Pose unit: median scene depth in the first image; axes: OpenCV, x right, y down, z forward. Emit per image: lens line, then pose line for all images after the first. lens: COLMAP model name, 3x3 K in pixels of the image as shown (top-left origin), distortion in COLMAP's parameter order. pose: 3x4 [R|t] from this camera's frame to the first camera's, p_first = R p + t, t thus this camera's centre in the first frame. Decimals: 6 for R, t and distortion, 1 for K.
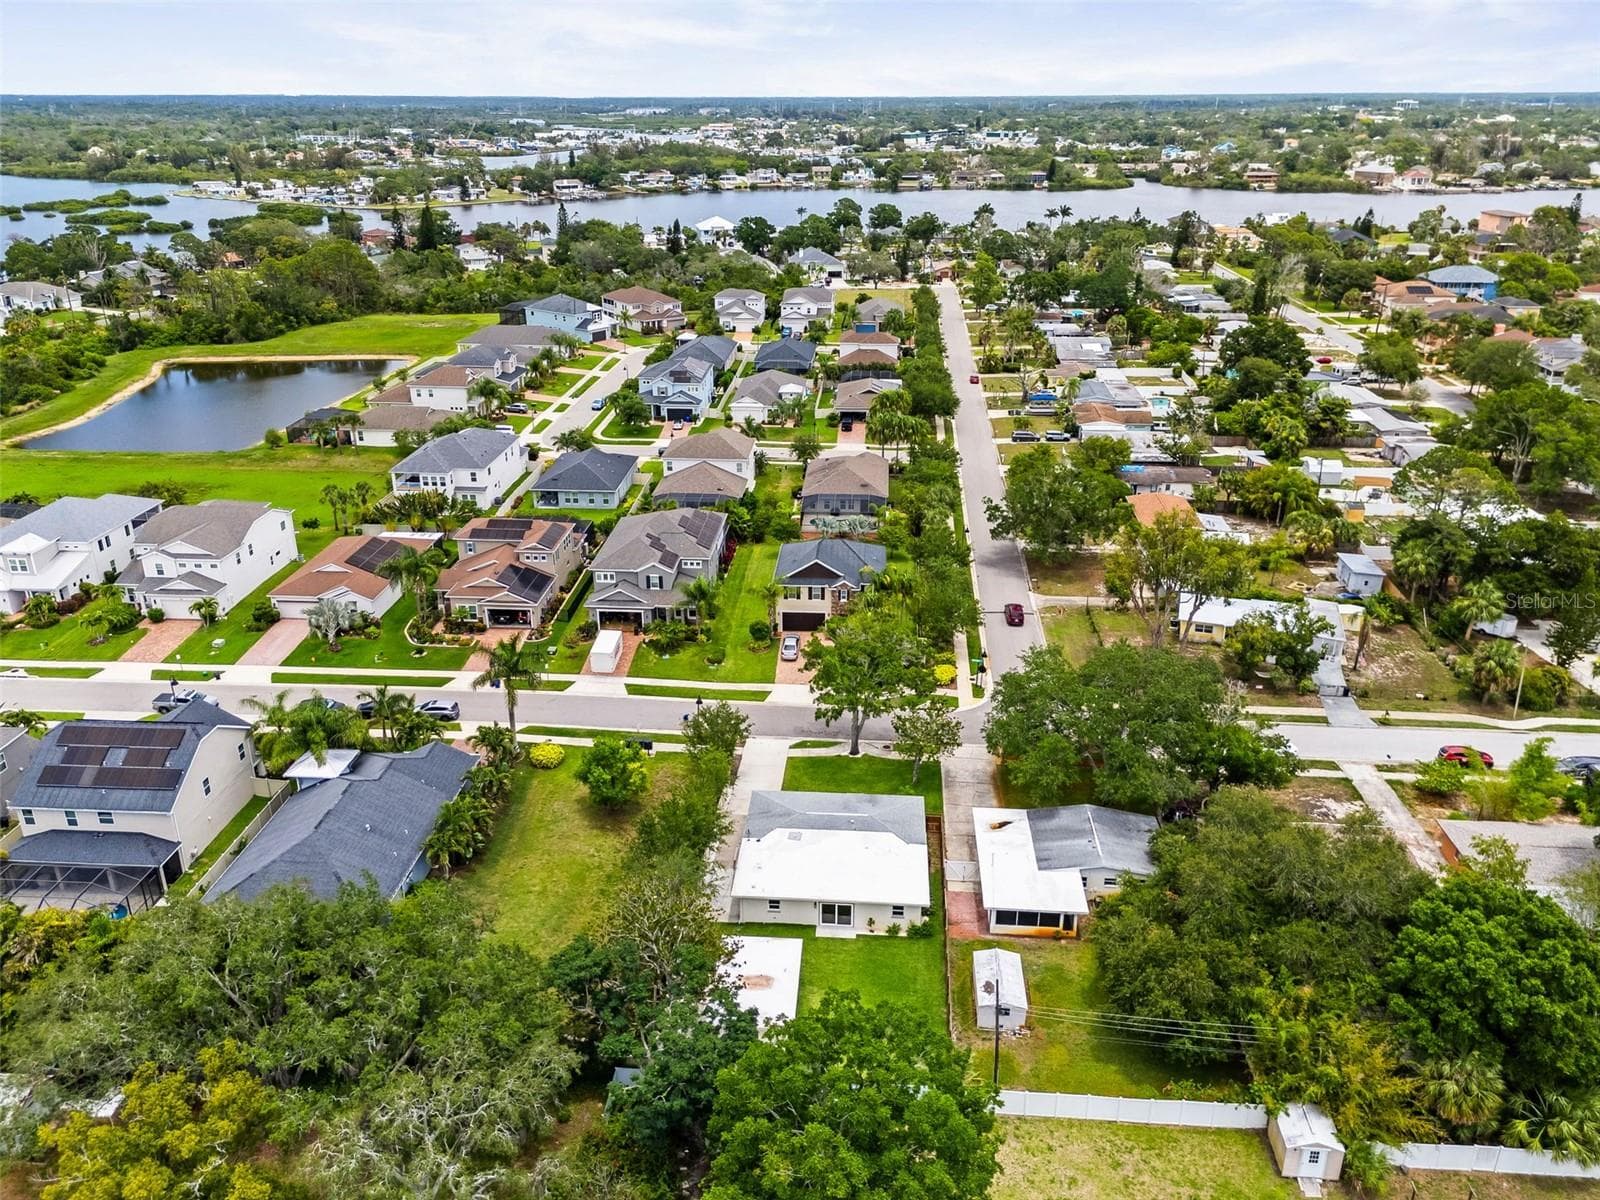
lens RADIAL K [[1202.7, 0, 793.3], [0, 1202.7, 601.4], [0, 0, 1]] dist [0.095761, -0.117585]
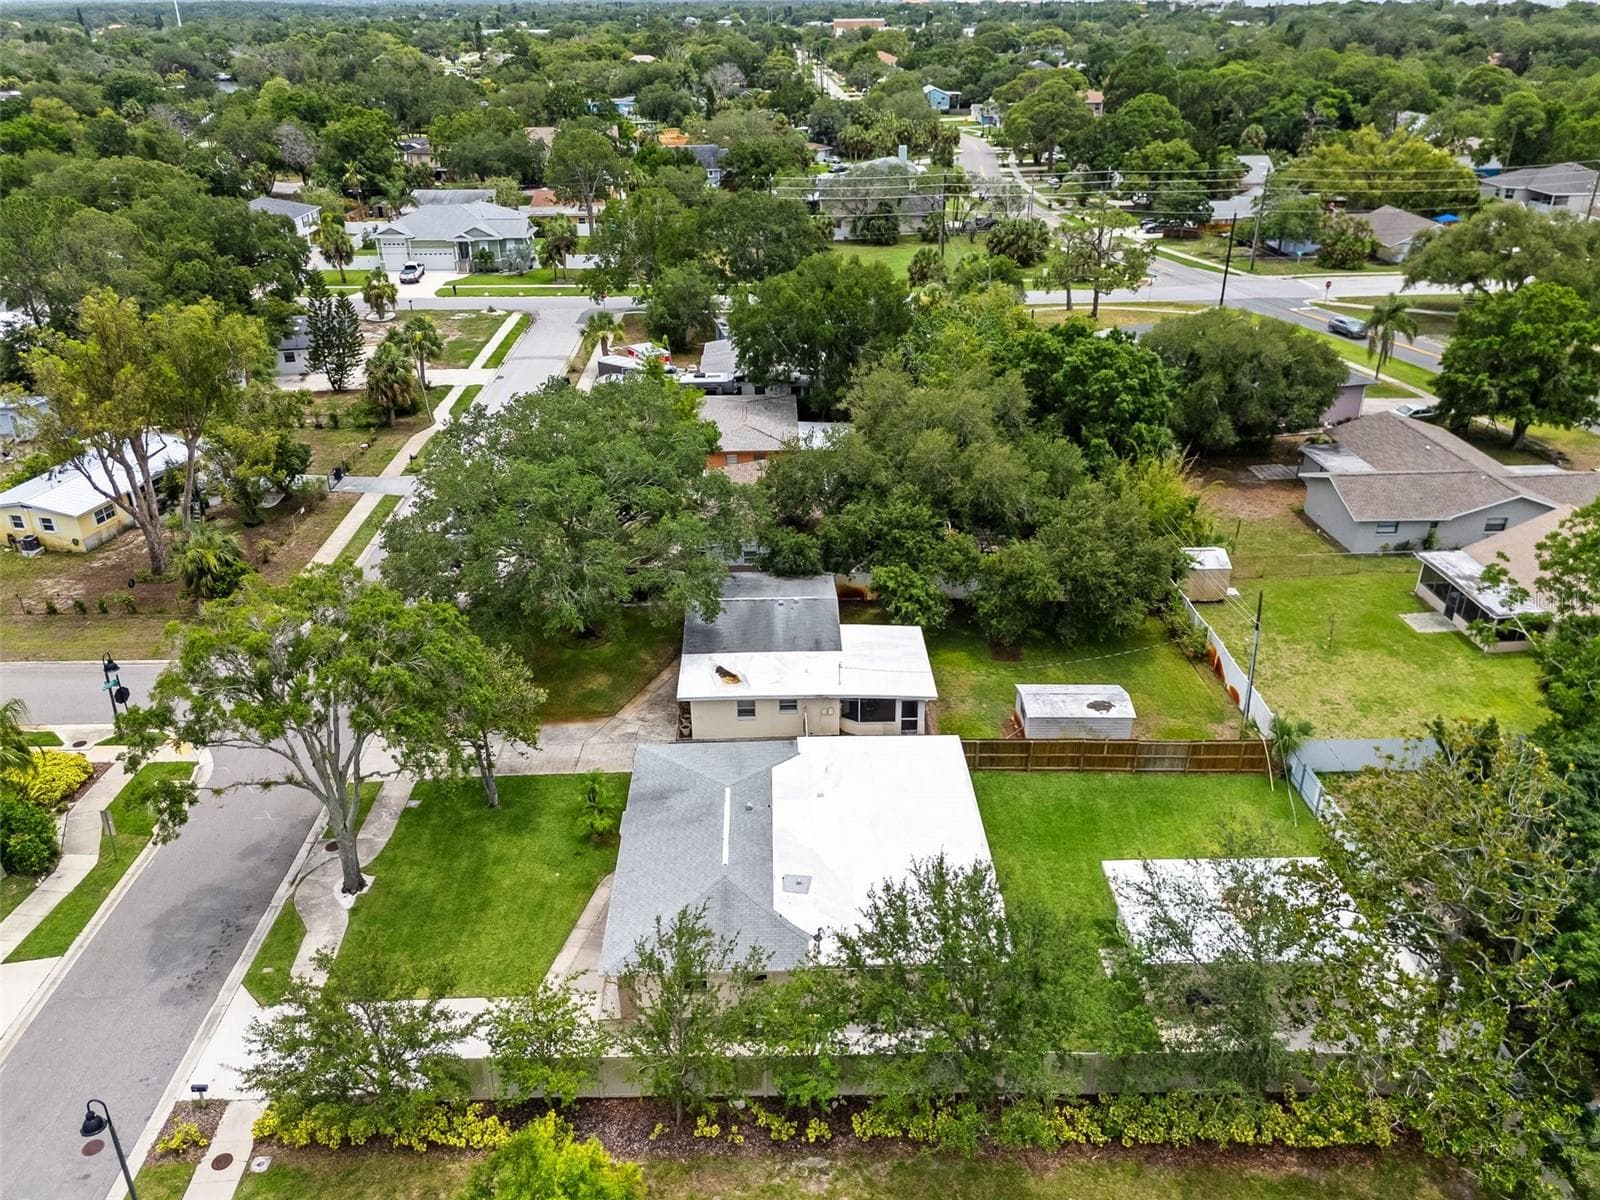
lens RADIAL K [[1202.7, 0, 793.3], [0, 1202.7, 601.4], [0, 0, 1]] dist [0.095761, -0.117585]
pose [[-0.088423, -0.439388, 0.893935, -0.271780], [0.397560, 0.807302, 0.436131, -0.076821], [-0.913306, 0.393957, 0.103299, 0.643980]]
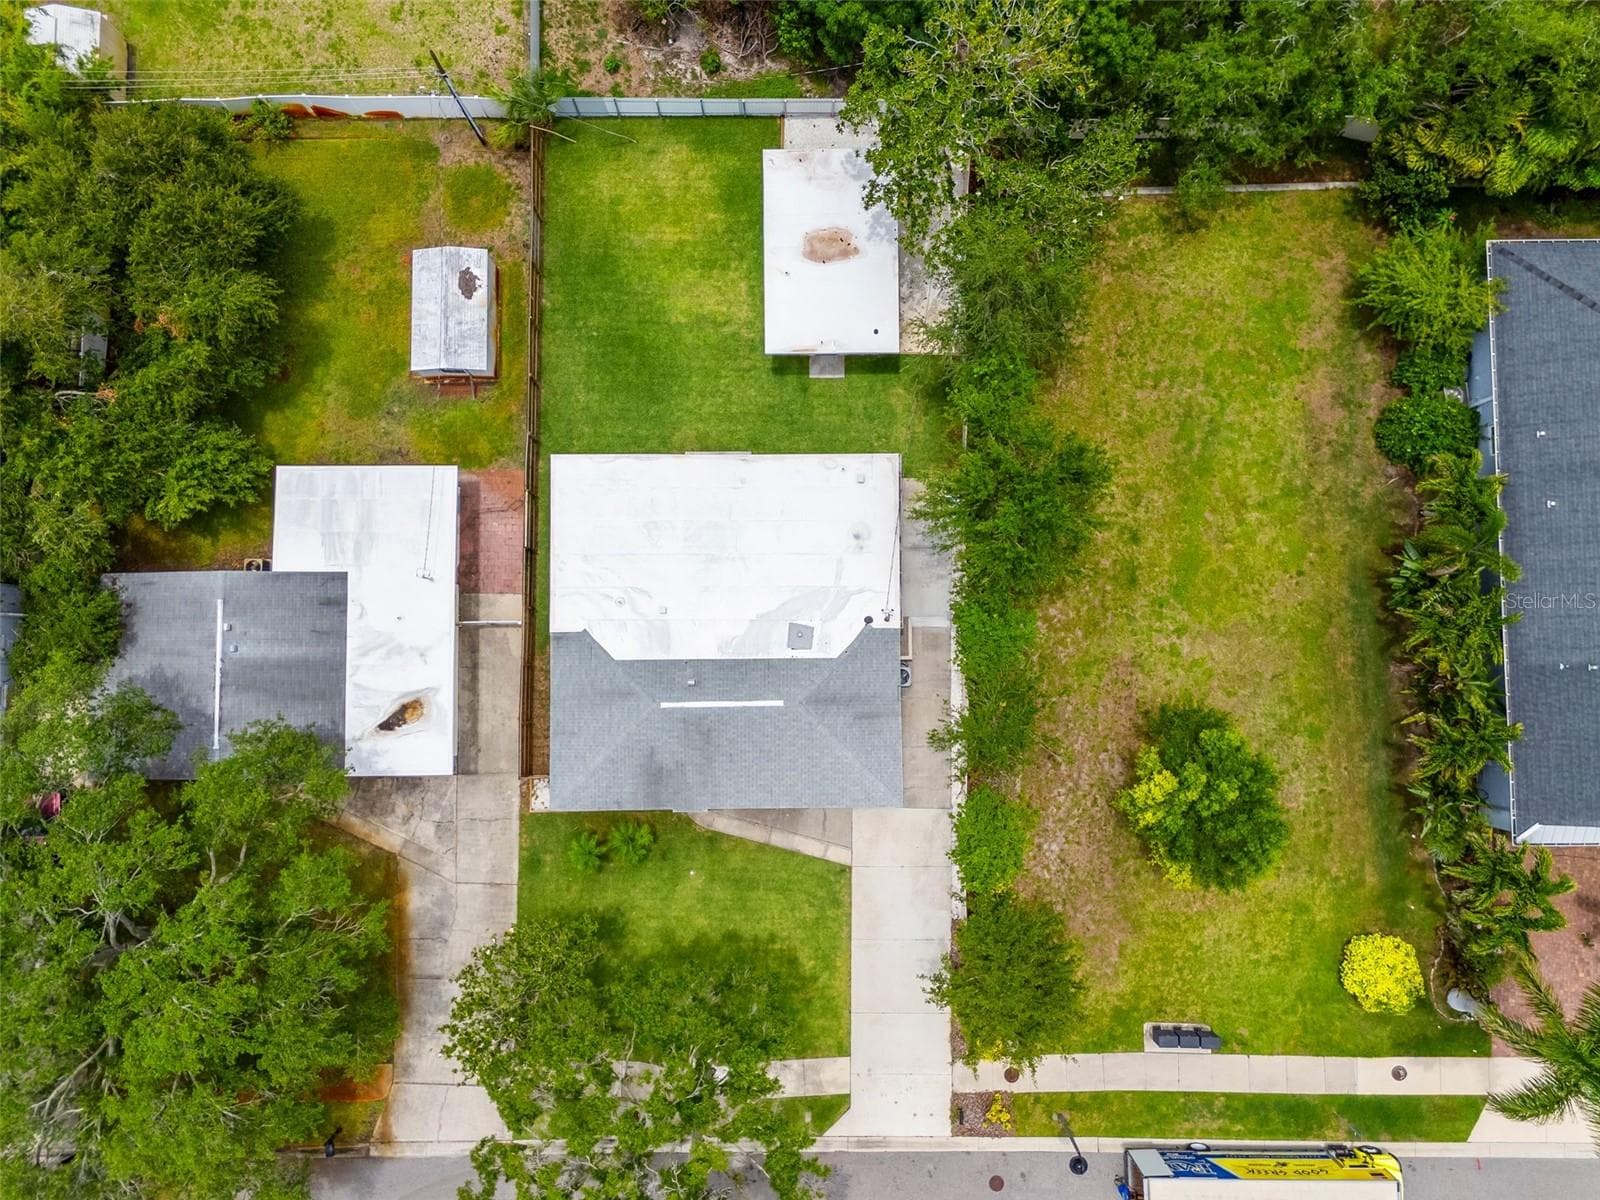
lens RADIAL K [[1172.4, 0, 800.0], [0, 1172.4, 600.0], [0, 0, 1]] dist [0.092302, -0.104080]
pose [[-0.997109, 0.075794, -0.005424, 0.001527], [-0.029951, -0.326401, 0.944757, -0.201202], [0.069837, 0.942188, 0.327727, 0.580655]]
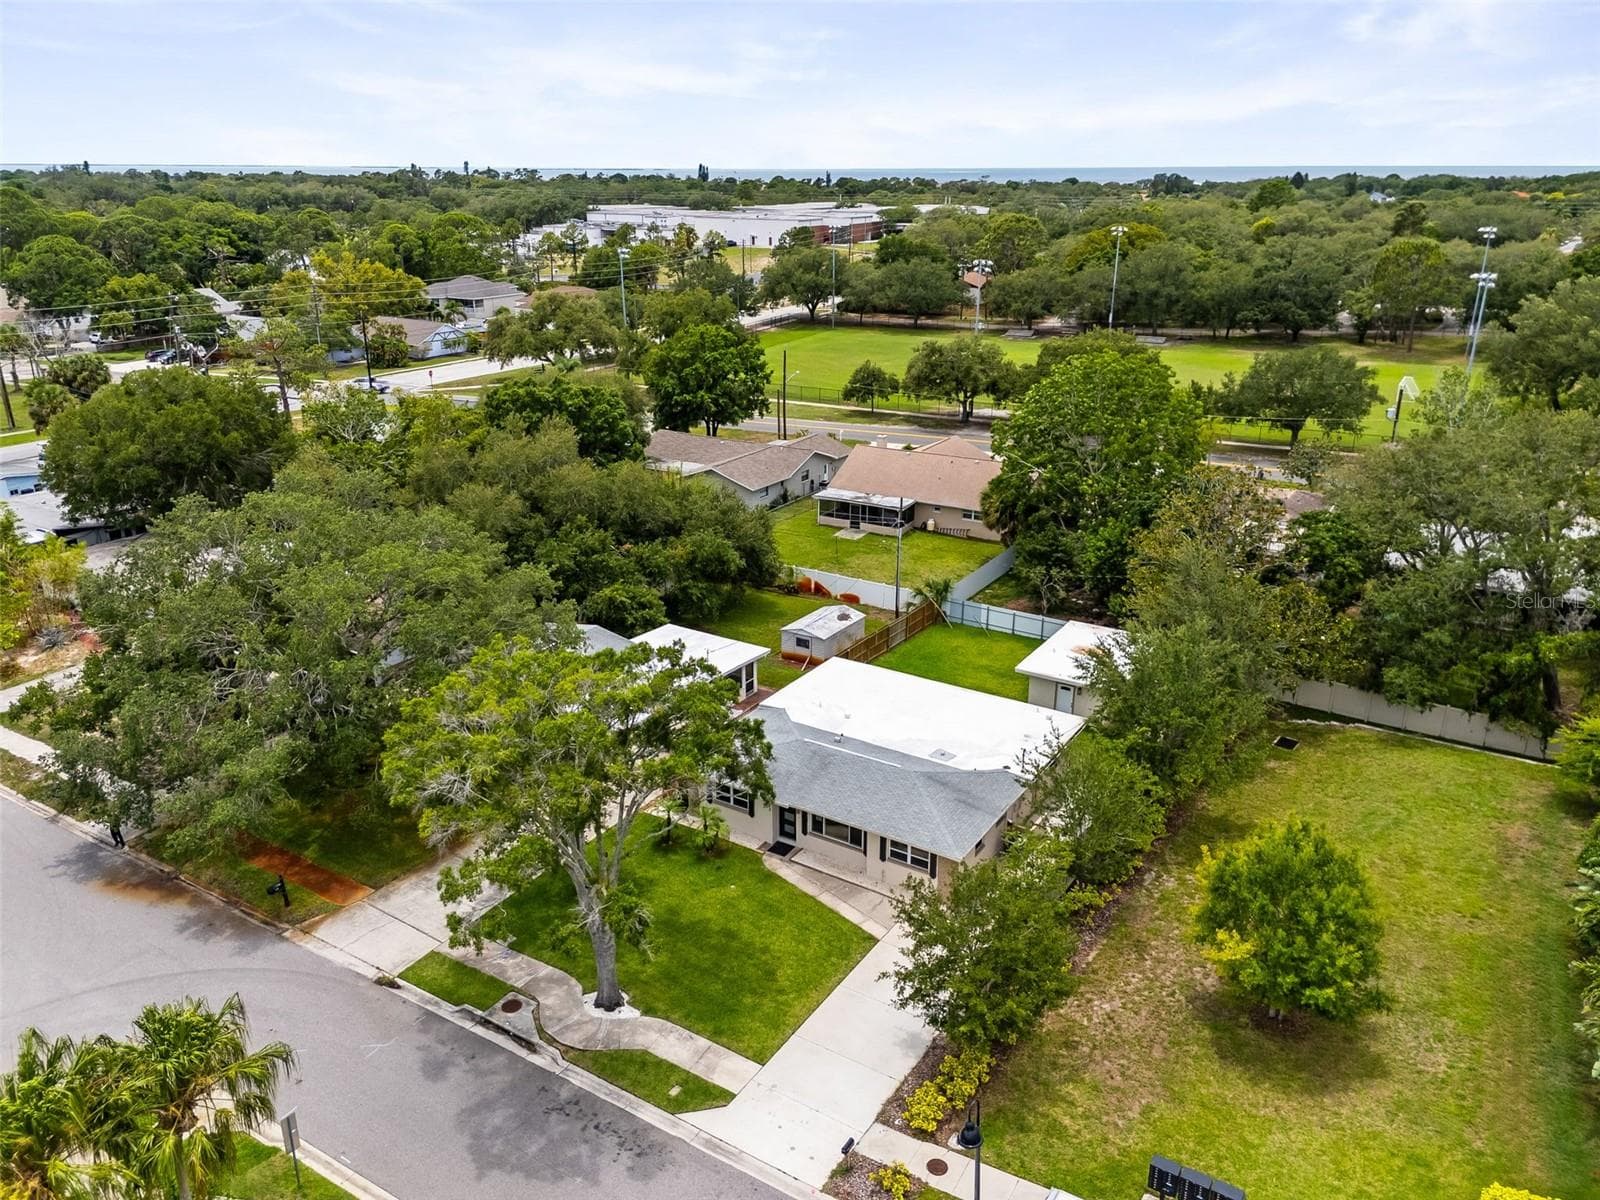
lens RADIAL K [[1172.4, 0, 800.0], [0, 1172.4, 600.0], [0, 0, 1]] dist [0.092302, -0.104080]
pose [[-0.880863, -0.163606, 0.444200, -0.127504], [0.181852, 0.749413, 0.636640, -0.168252], [-0.437047, 0.641571, -0.630378, 0.952914]]
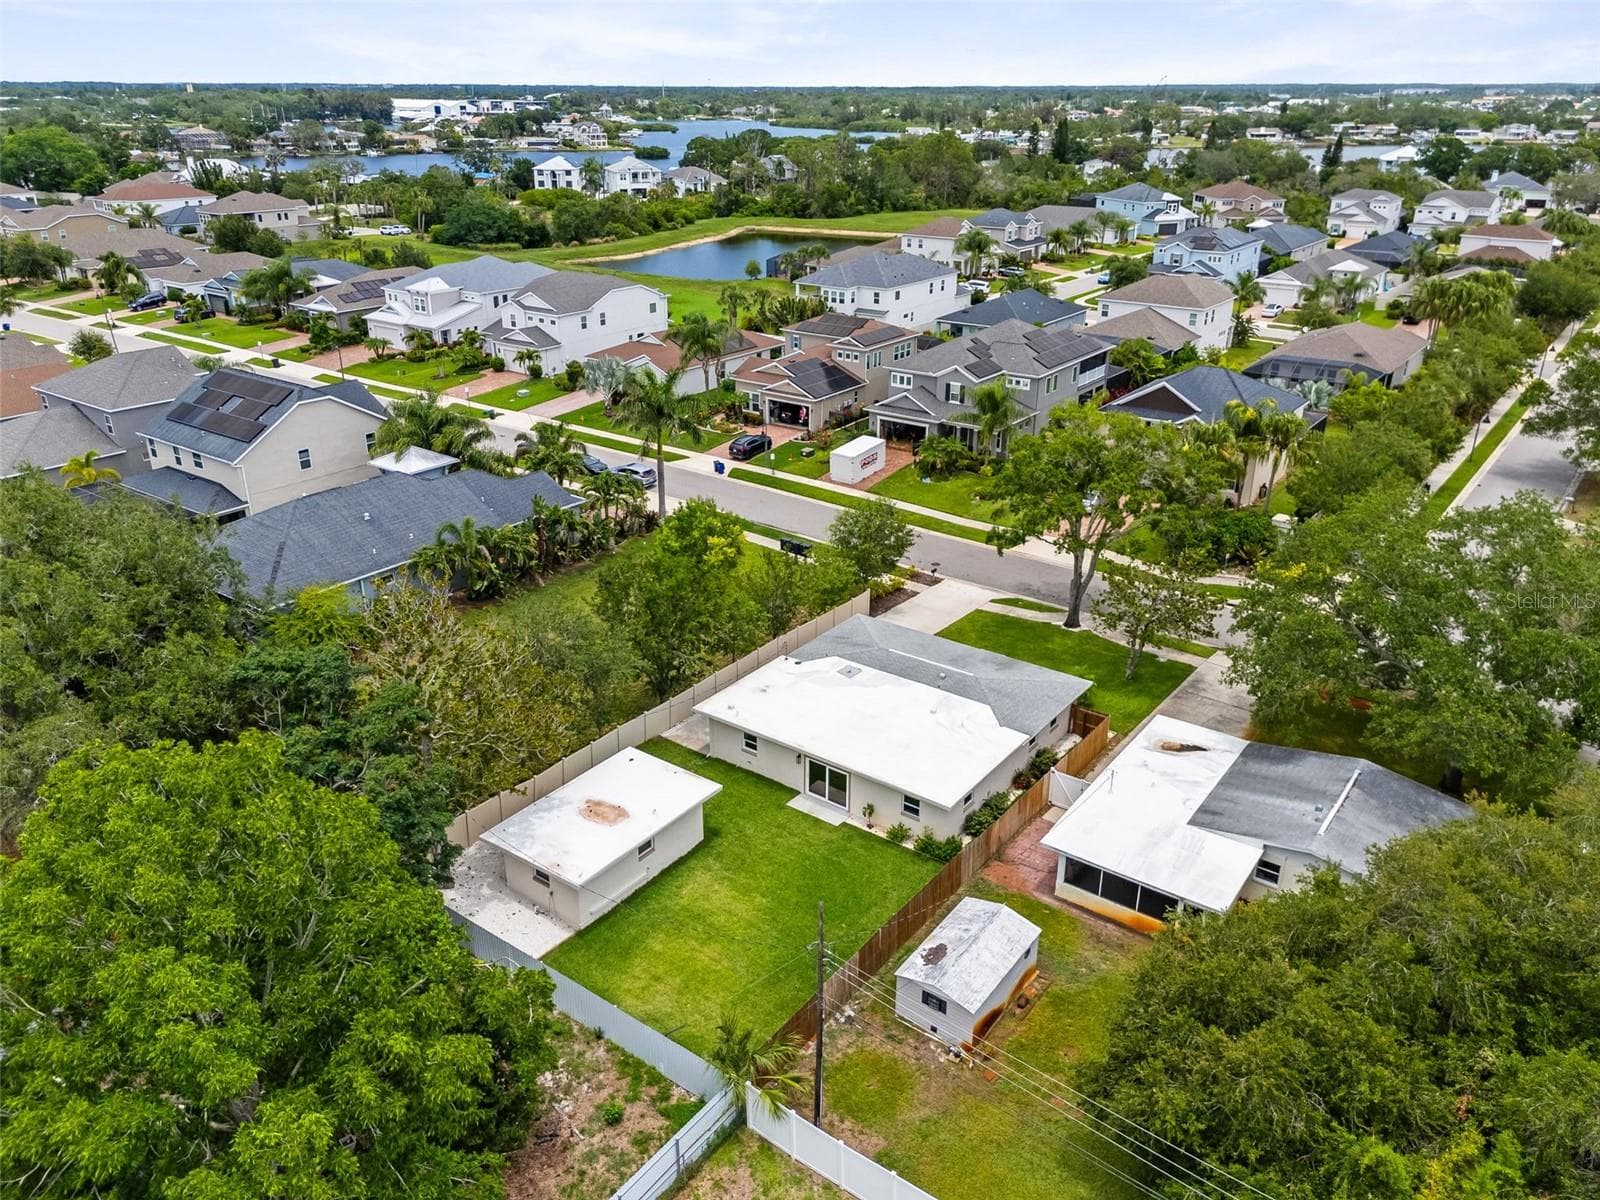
lens RADIAL K [[1172.4, 0, 800.0], [0, 1172.4, 600.0], [0, 0, 1]] dist [0.092302, -0.104080]
pose [[0.844000, 0.213984, -0.491807, 0.202600], [-0.208545, 0.975739, 0.066654, 0.084608], [0.494138, 0.046308, 0.868149, 0.303210]]
